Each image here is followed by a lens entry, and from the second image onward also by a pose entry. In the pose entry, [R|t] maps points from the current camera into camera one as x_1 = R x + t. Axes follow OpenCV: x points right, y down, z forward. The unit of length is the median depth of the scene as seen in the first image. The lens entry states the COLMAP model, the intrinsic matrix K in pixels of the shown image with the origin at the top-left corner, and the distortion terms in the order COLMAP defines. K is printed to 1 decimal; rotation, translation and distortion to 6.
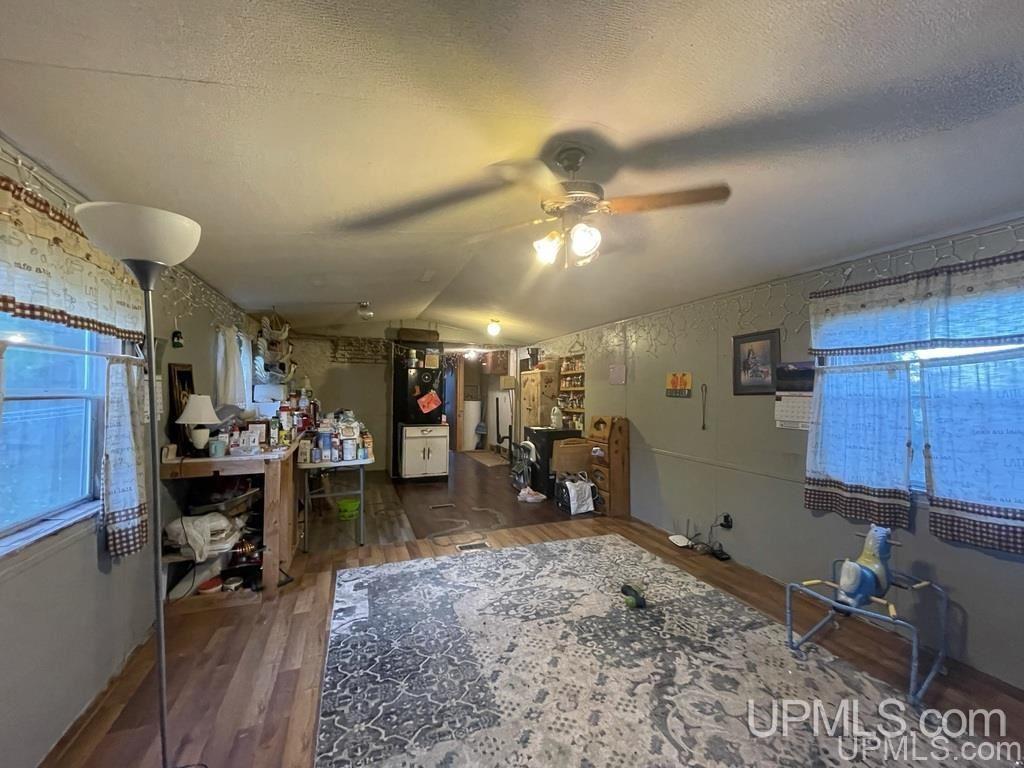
lens RADIAL K [[414.0, 0, 509.2], [0, 414.0, 387.6], [0, 0, 1]] dist [-0.000148, 0.000382]
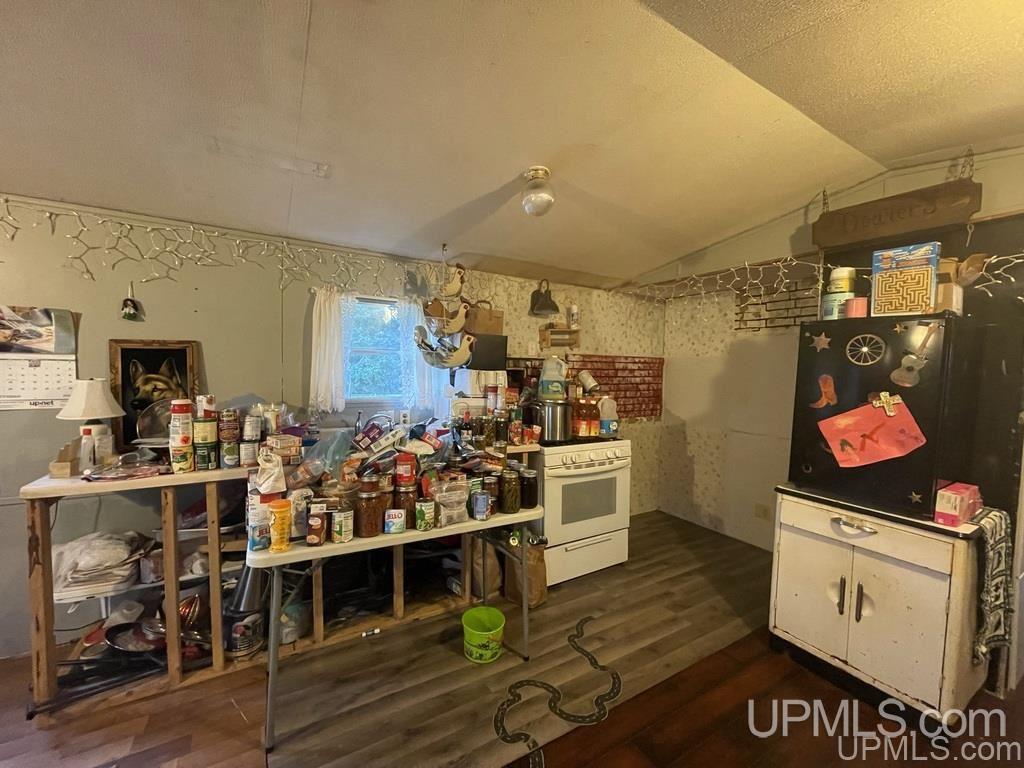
lens RADIAL K [[414.0, 0, 509.2], [0, 414.0, 387.6], [0, 0, 1]] dist [-0.000148, 0.000382]
pose [[0.170373, 0.040400, -0.984551, 0.095732], [-0.018429, 0.999115, 0.037809, -0.007378], [0.985207, 0.011702, 0.170967, 1.276858]]
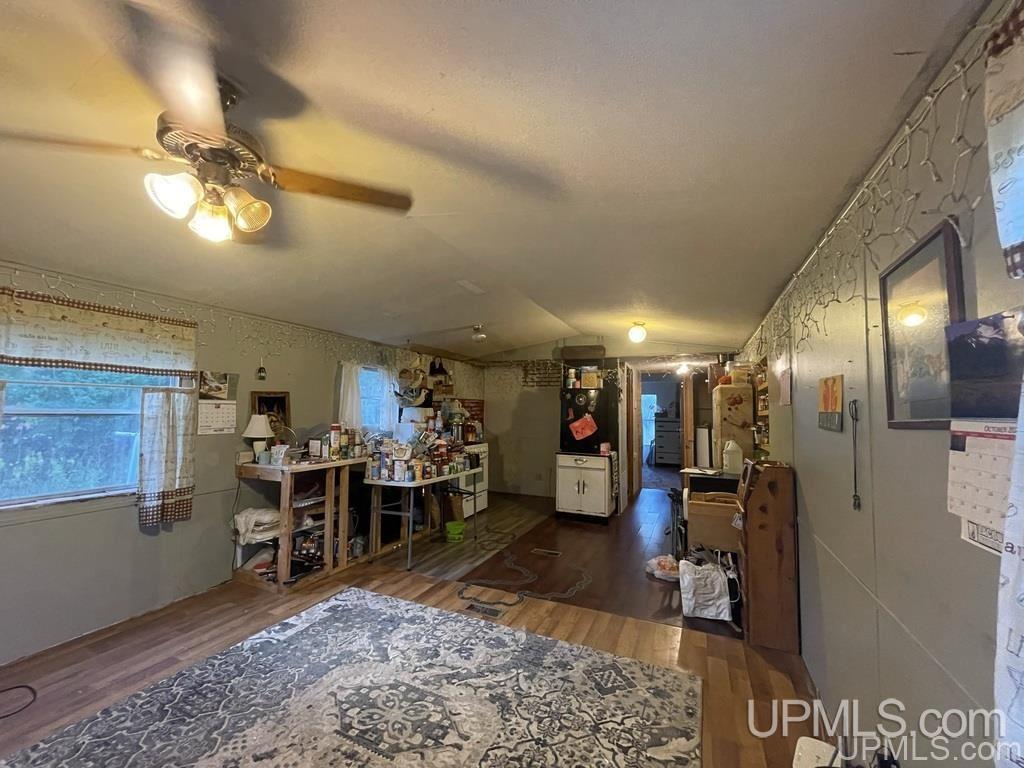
lens RADIAL K [[414.0, 0, 509.2], [0, 414.0, 387.6], [0, 0, 1]] dist [-0.000148, 0.000382]
pose [[0.704089, -0.039382, -0.709019, 0.580991], [-0.003082, 0.998282, -0.058510, 0.004398], [0.710106, 0.043382, 0.702758, 0.503109]]
